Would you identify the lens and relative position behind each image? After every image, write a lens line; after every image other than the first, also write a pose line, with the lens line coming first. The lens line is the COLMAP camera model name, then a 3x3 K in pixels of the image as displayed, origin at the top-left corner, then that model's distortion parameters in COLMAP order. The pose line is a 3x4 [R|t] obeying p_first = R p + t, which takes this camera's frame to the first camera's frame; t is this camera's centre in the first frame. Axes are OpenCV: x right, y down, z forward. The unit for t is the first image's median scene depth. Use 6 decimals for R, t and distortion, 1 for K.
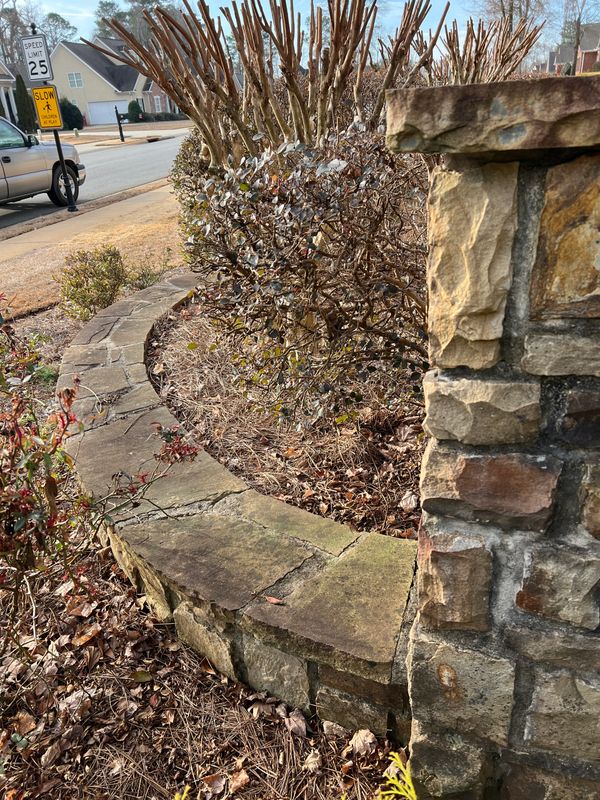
lens RADIAL K [[602.1, 0, 301.0], [0, 602.1, 386.7], [0, 0, 1]] dist [0.051797, -0.064195]
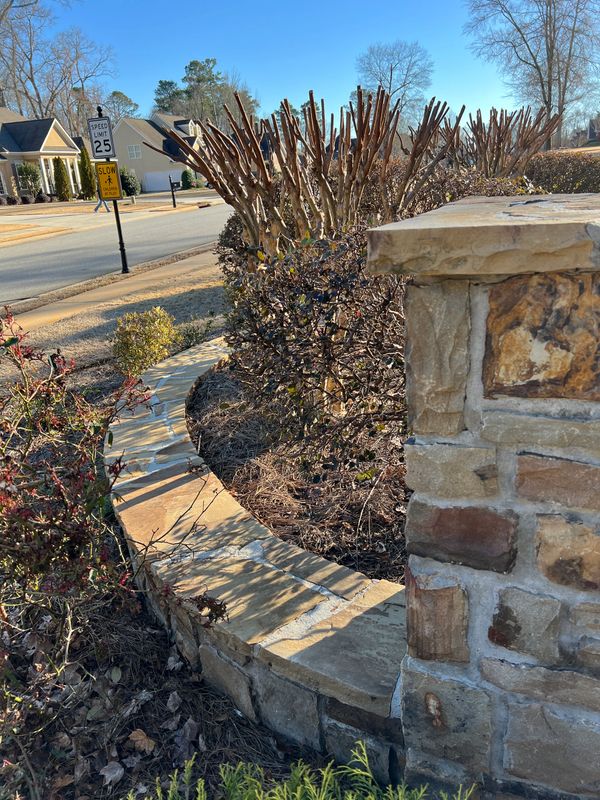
lens RADIAL K [[602.1, 0, 301.0], [0, 602.1, 386.7], [0, 0, 1]] dist [0.051797, -0.064195]
pose [[0.997638, 0.023590, -0.064507, 0.040363], [-0.029213, 0.995721, -0.087677, -0.006036], [0.062162, 0.089354, 0.994058, -0.147944]]
